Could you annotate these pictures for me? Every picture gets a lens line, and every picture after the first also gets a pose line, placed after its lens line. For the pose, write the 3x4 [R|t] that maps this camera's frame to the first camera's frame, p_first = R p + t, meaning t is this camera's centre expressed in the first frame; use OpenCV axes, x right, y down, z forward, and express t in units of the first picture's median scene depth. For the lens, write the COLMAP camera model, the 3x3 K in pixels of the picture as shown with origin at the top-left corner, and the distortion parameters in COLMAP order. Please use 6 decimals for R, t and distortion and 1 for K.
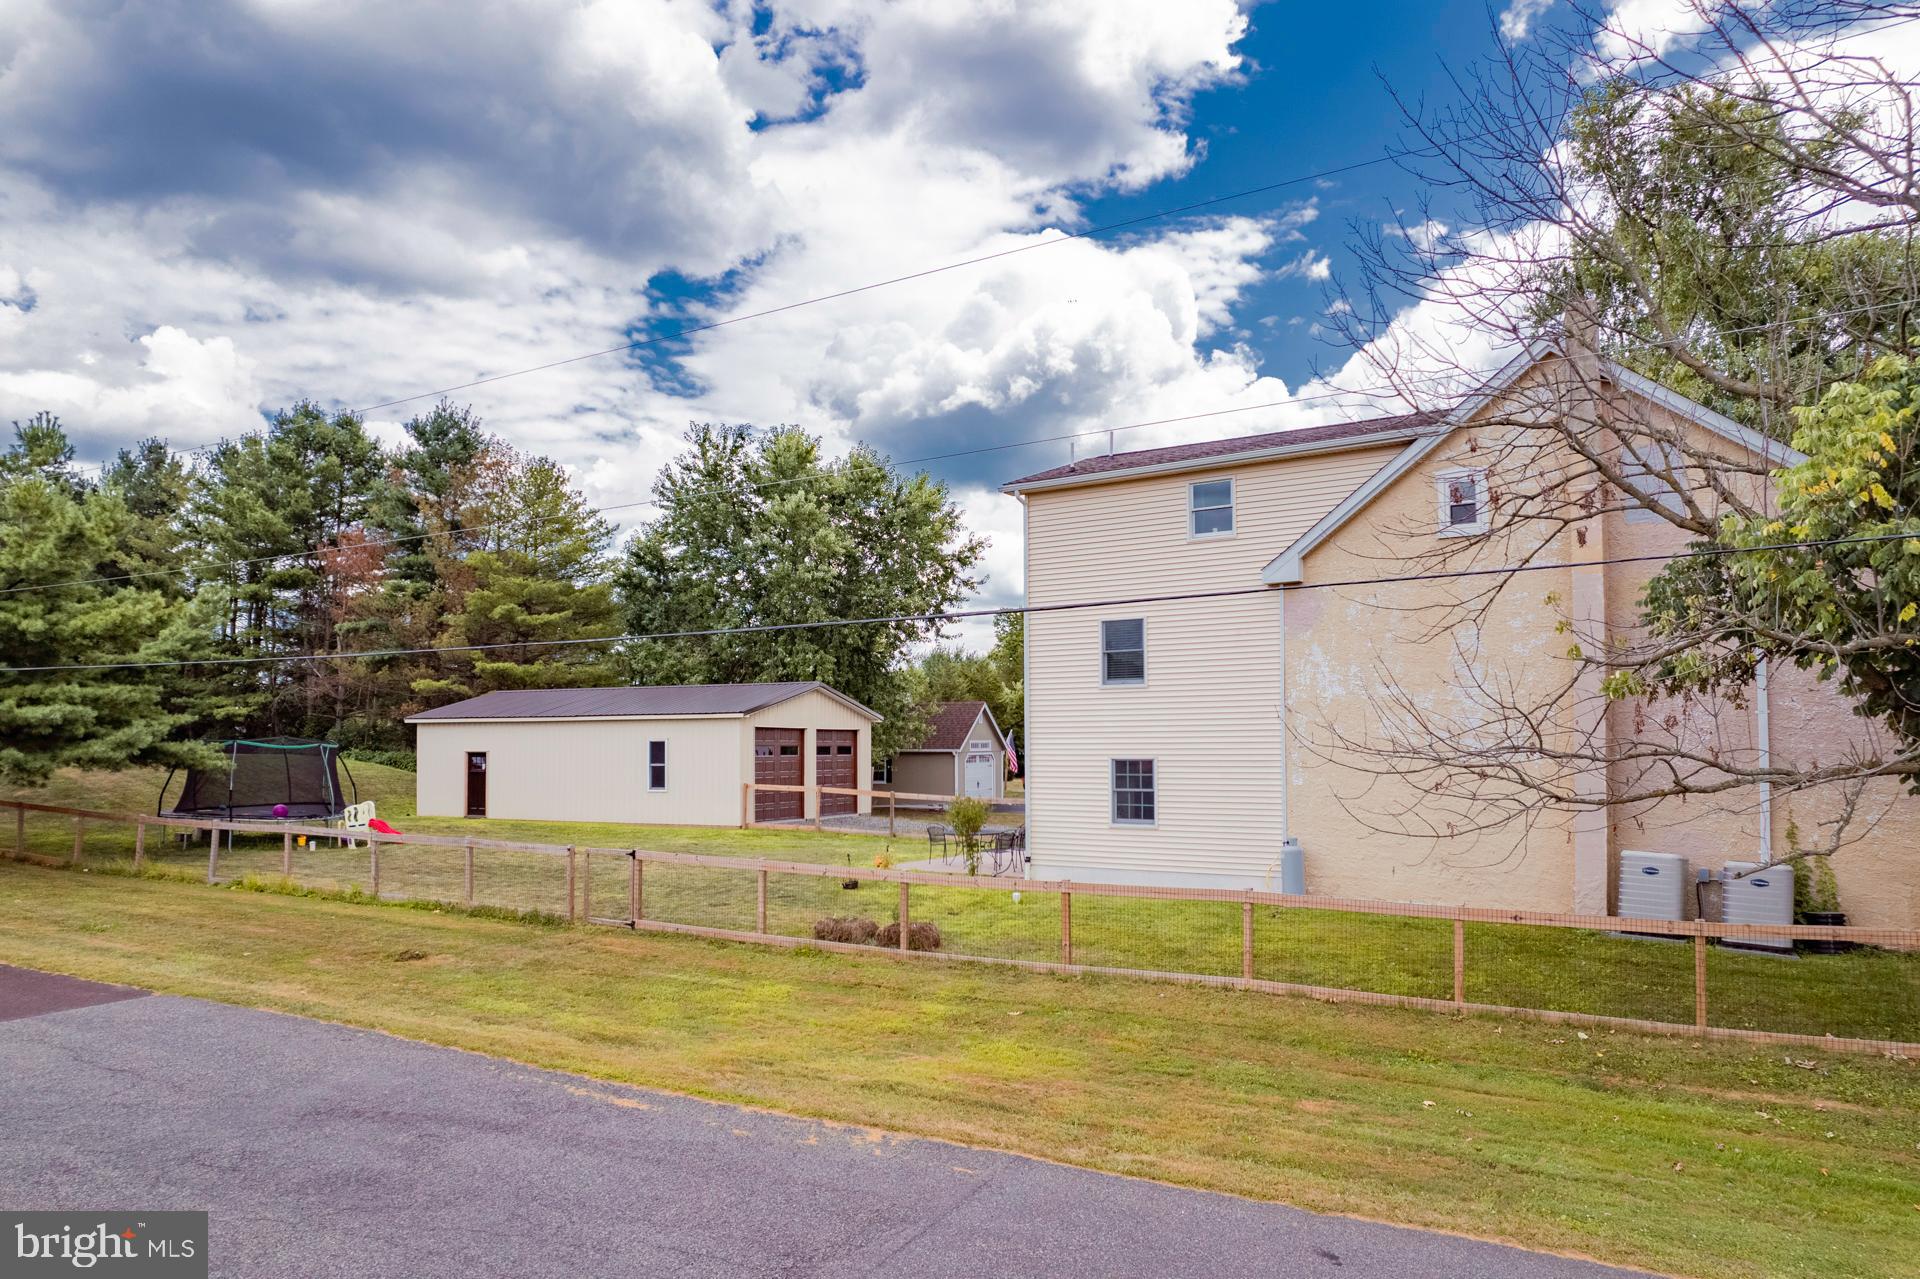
lens RADIAL K [[1267.6, 0, 959.4], [0, 1267.6, 687.2], [0, 0, 1]] dist [-0.047196, 0.036533]
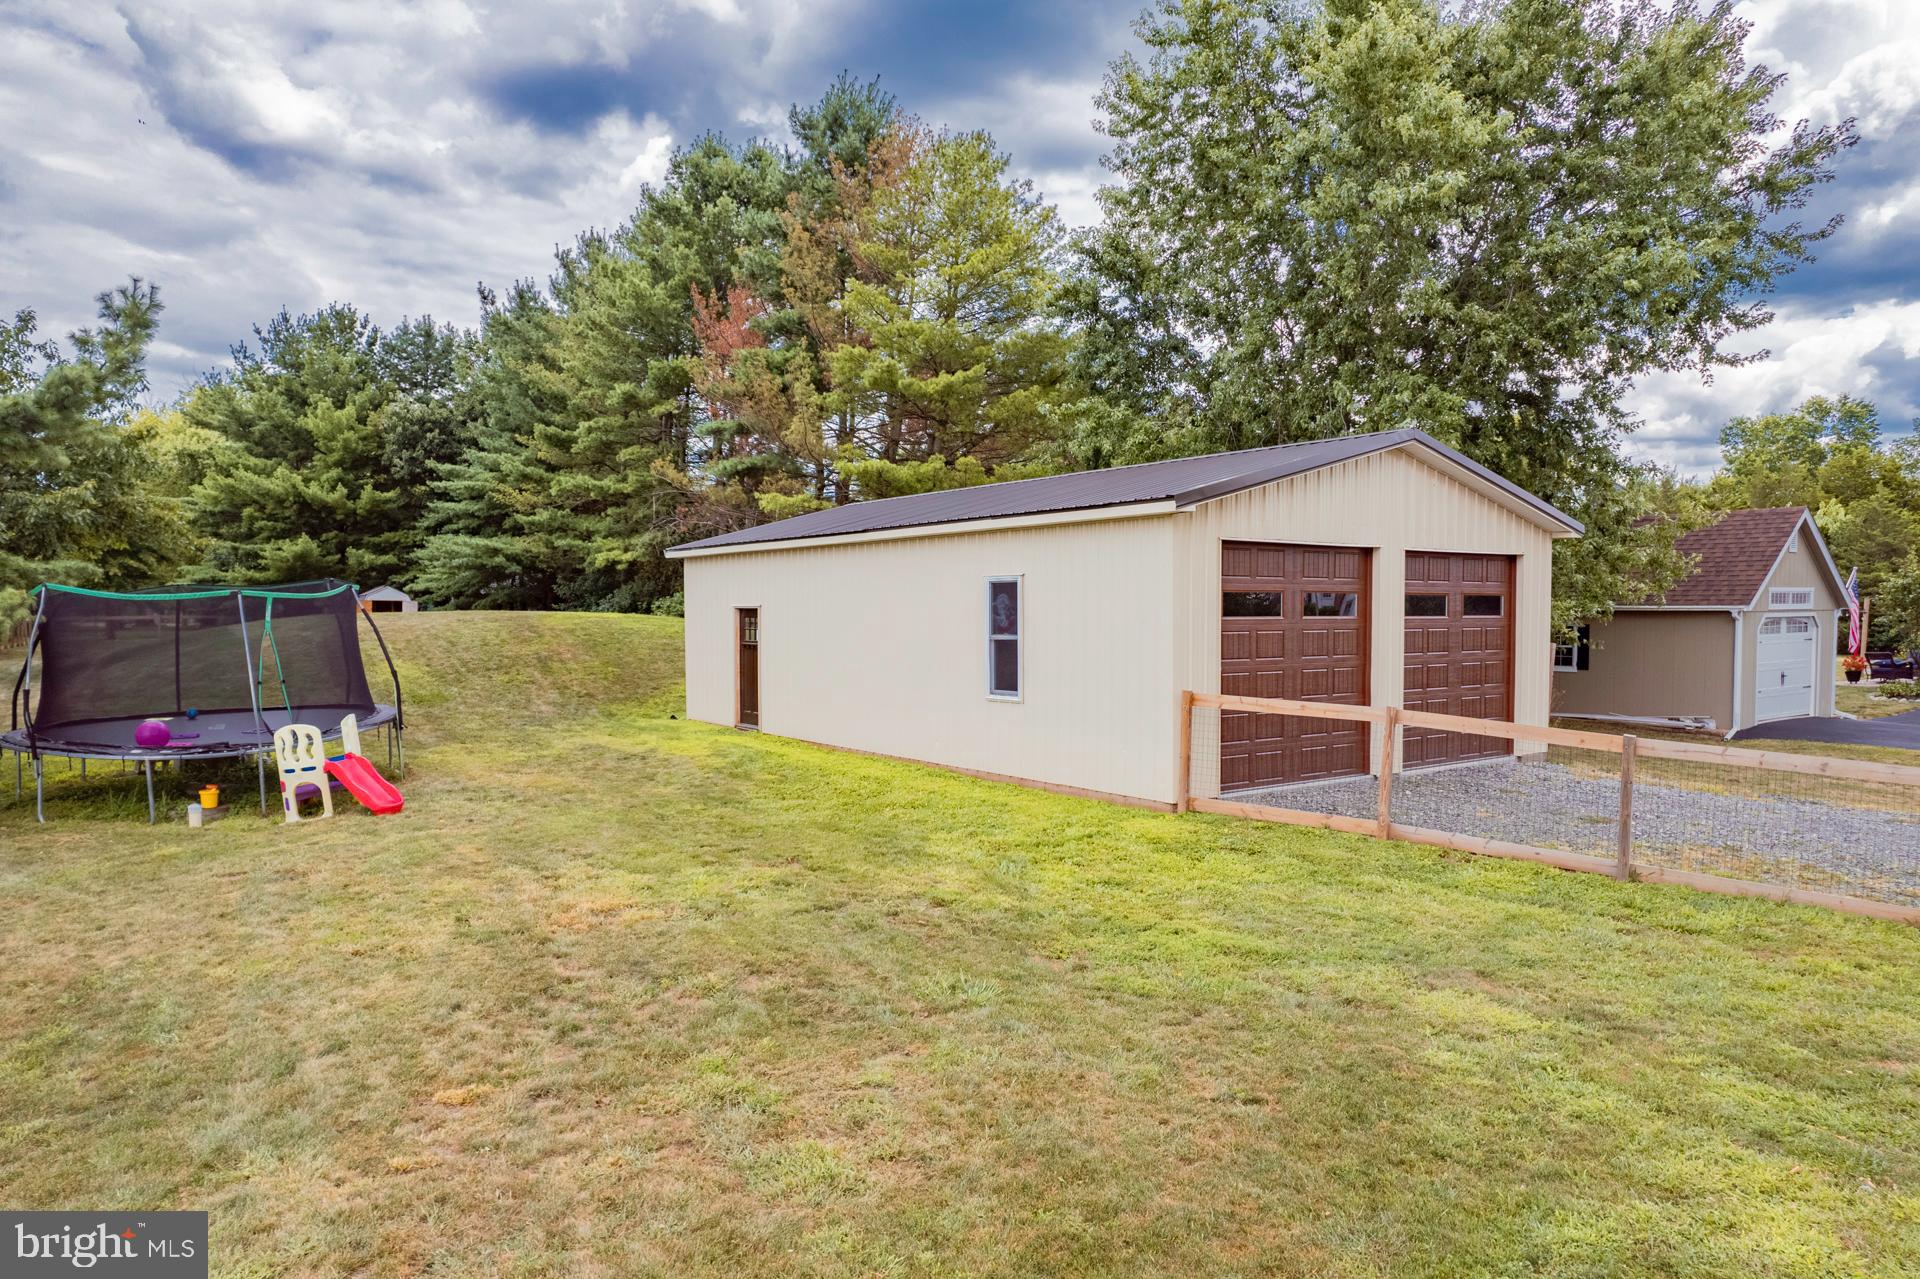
lens RADIAL K [[1267.6, 0, 959.4], [0, 1267.6, 687.2], [0, 0, 1]] dist [-0.047196, 0.036533]
pose [[0.880146, 0.031877, -0.473632, -0.045790], [0.020952, 0.994162, 0.105845, 0.029440], [0.474241, -0.103082, 0.874340, 0.557275]]
